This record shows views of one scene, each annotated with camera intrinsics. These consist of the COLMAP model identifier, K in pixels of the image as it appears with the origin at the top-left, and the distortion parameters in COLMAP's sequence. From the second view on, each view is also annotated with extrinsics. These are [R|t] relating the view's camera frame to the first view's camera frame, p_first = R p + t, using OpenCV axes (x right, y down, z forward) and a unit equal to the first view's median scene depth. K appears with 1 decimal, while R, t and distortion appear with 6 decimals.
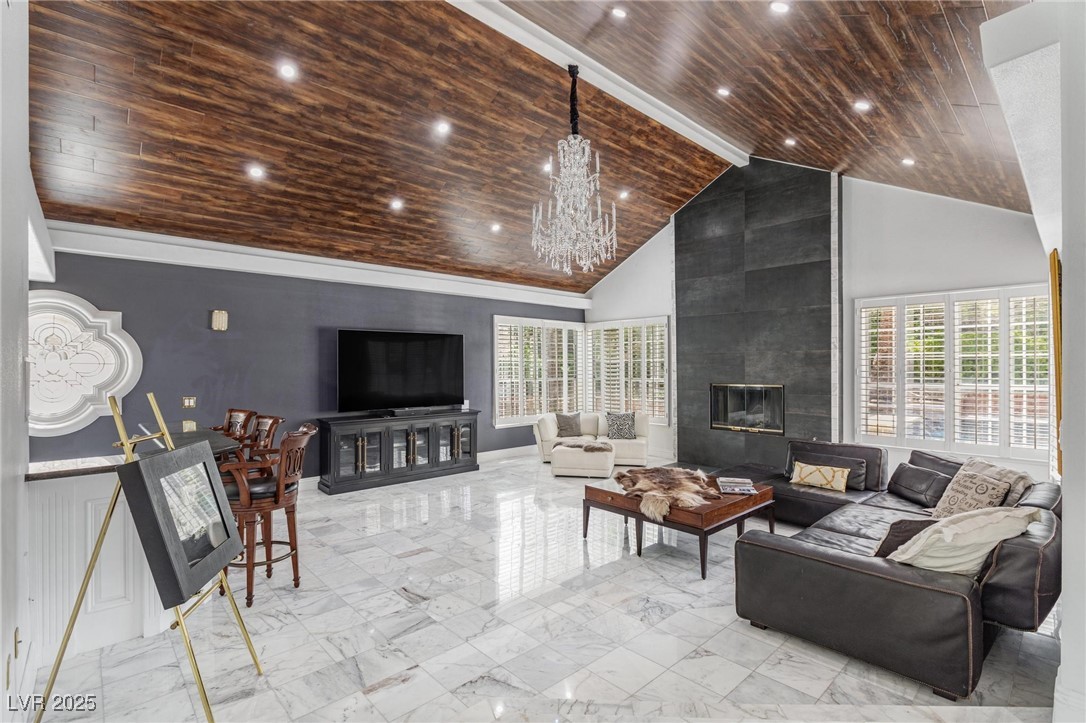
lens RADIAL K [[501.2, 0, 543.3], [0, 501.2, 364.9], [0, 0, 1]] dist [-0.008081, 0.000294]
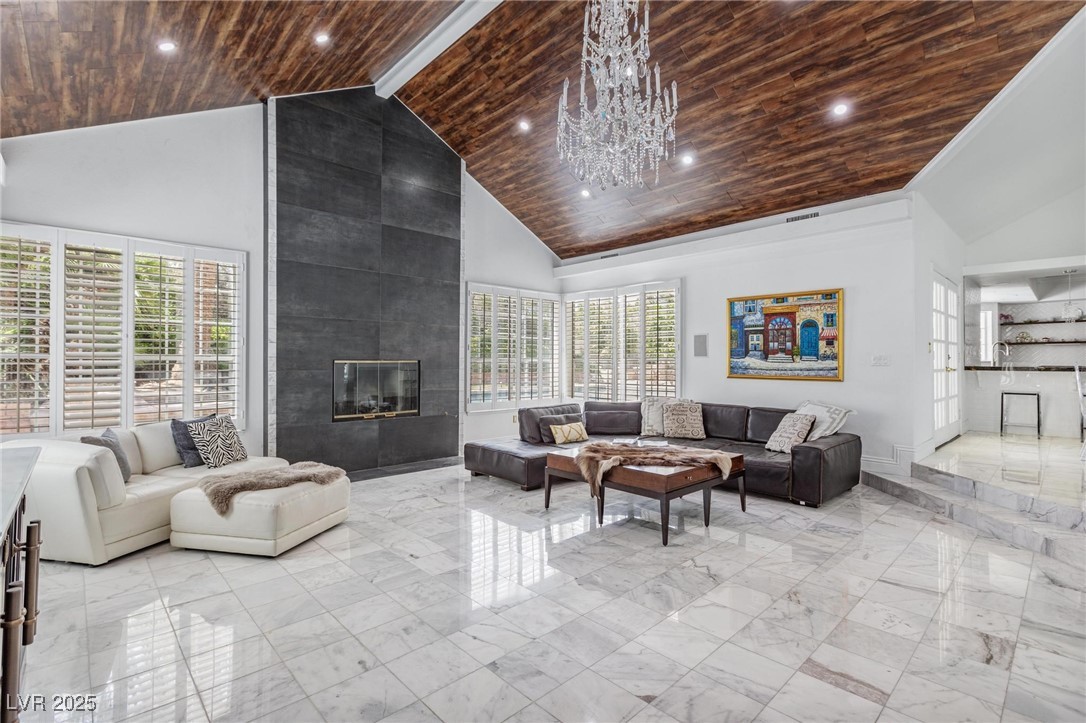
lens RADIAL K [[501.2, 0, 538.8], [0, 501.2, 356.1], [0, 0, 1]] dist [-0.008081, 0.000294]
pose [[-0.008405, 0.015545, 0.999844, -0.436691], [-0.005188, 0.999865, -0.015589, 0.044807], [-0.999951, -0.005318, -0.008324, 0.769238]]
